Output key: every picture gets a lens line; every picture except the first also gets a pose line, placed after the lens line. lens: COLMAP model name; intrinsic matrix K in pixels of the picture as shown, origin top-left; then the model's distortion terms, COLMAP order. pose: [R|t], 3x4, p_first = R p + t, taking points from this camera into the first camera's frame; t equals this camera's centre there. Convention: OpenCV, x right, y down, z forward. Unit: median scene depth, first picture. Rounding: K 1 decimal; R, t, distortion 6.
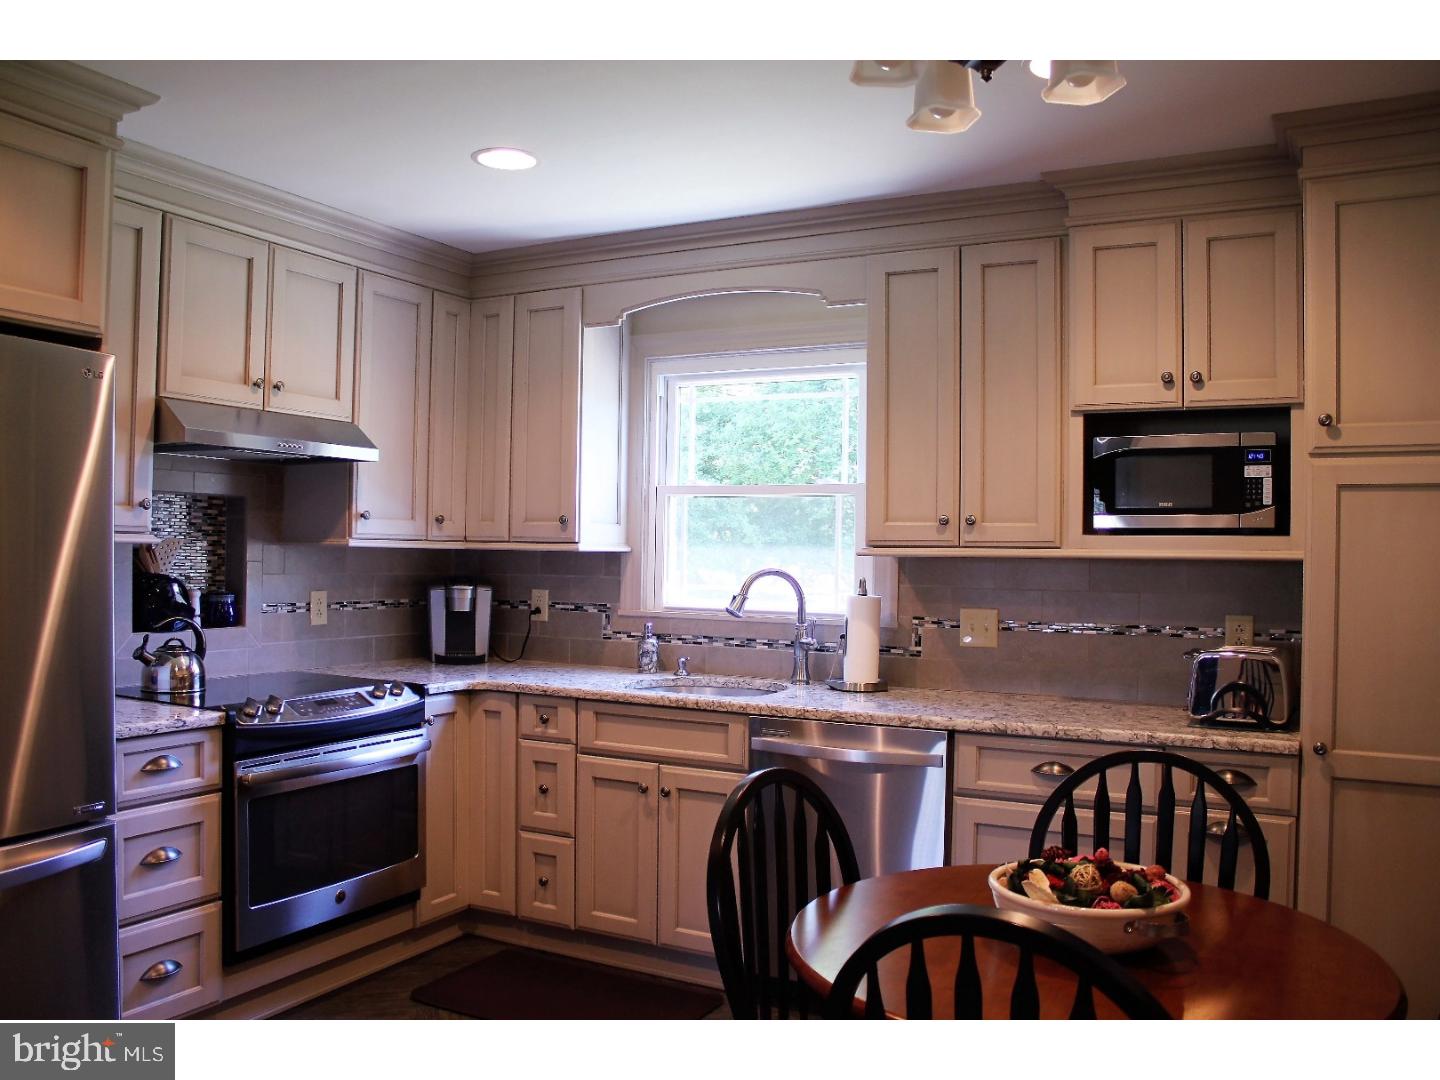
lens RADIAL K [[1199.4, 0, 720.0], [0, 1199.4, 540.0], [0, 0, 1]] dist [-0.166543, 0.174811]
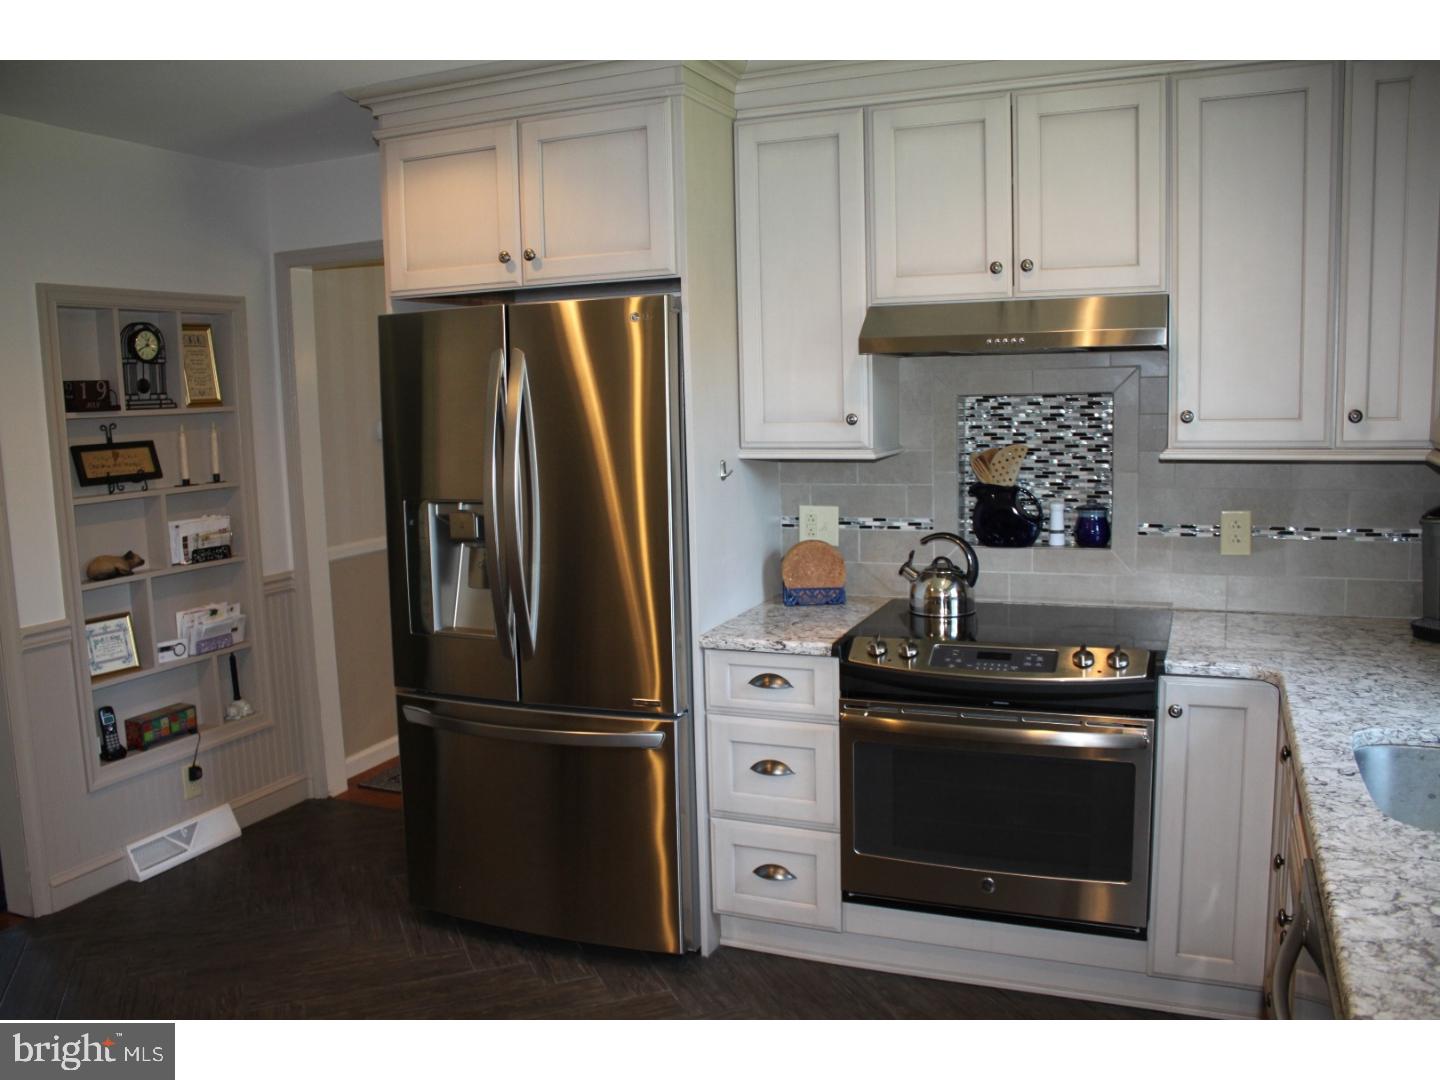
lens RADIAL K [[1199.4, 0, 720.0], [0, 1199.4, 540.0], [0, 0, 1]] dist [-0.166543, 0.174811]
pose [[0.079075, 0.107922, -0.991010, 0.447522], [0.041385, 0.992910, 0.111431, -0.041716], [0.996009, -0.049825, 0.074048, 0.722716]]
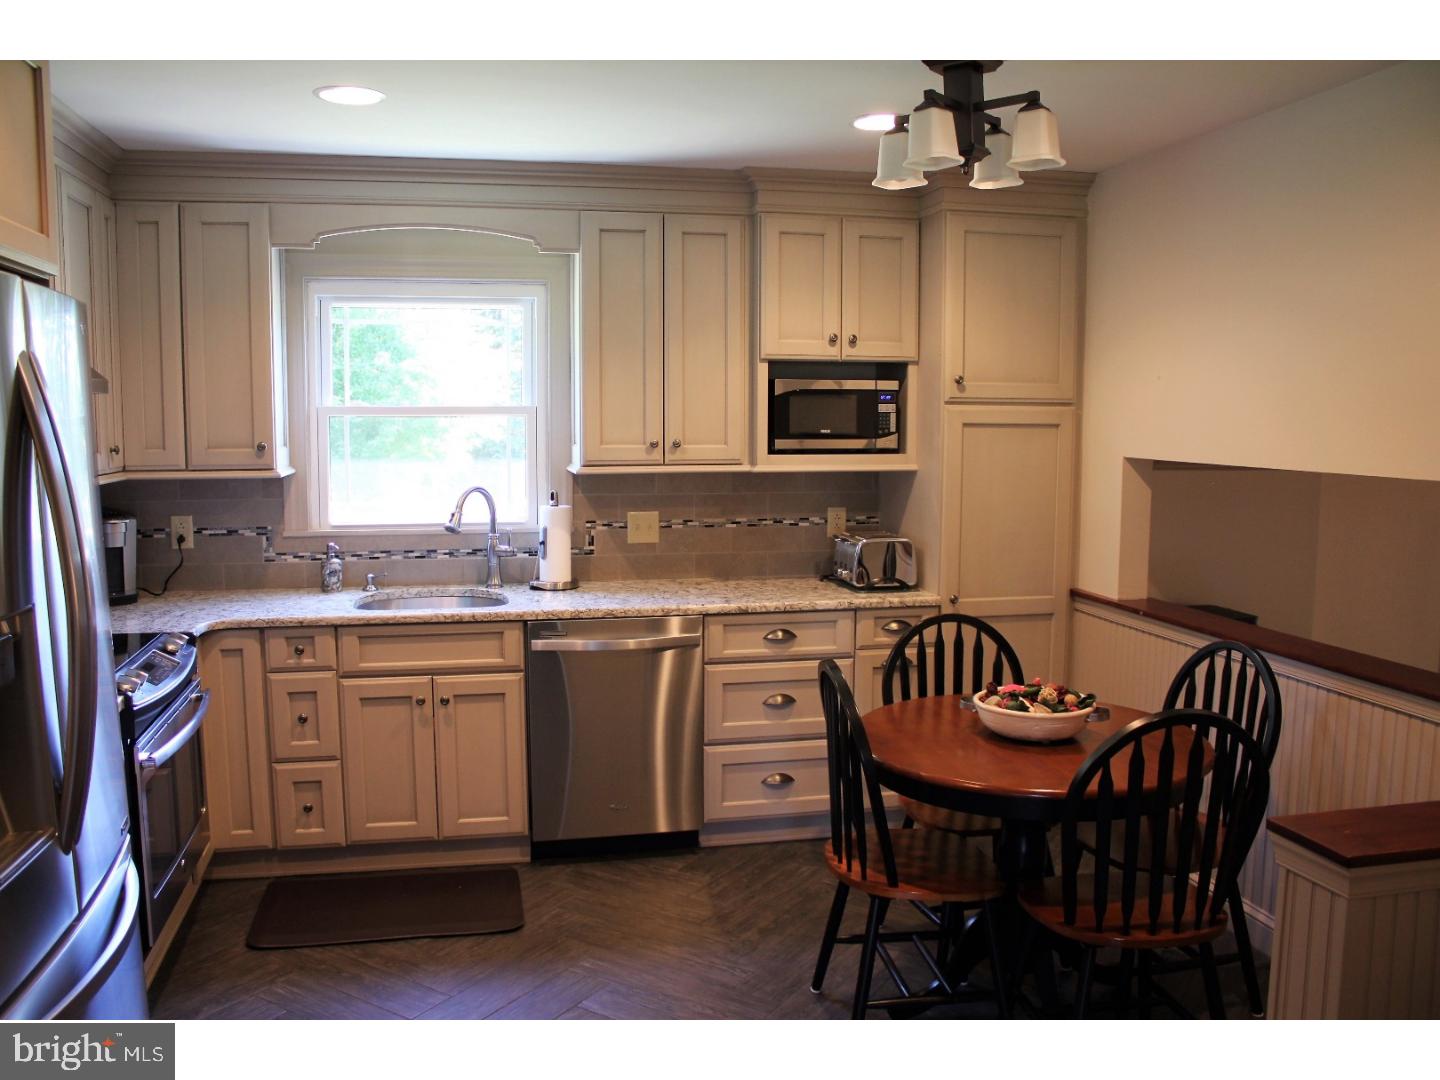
lens RADIAL K [[1158.8, 0, 720.0], [0, 1158.8, 540.0], [0, 0, 1]] dist [-0.152293, 0.130045]
pose [[0.759728, -0.082597, 0.644973, -0.499753], [0.001979, 0.992189, 0.124731, -0.062224], [-0.650238, -0.093485, 0.753957, 0.055631]]
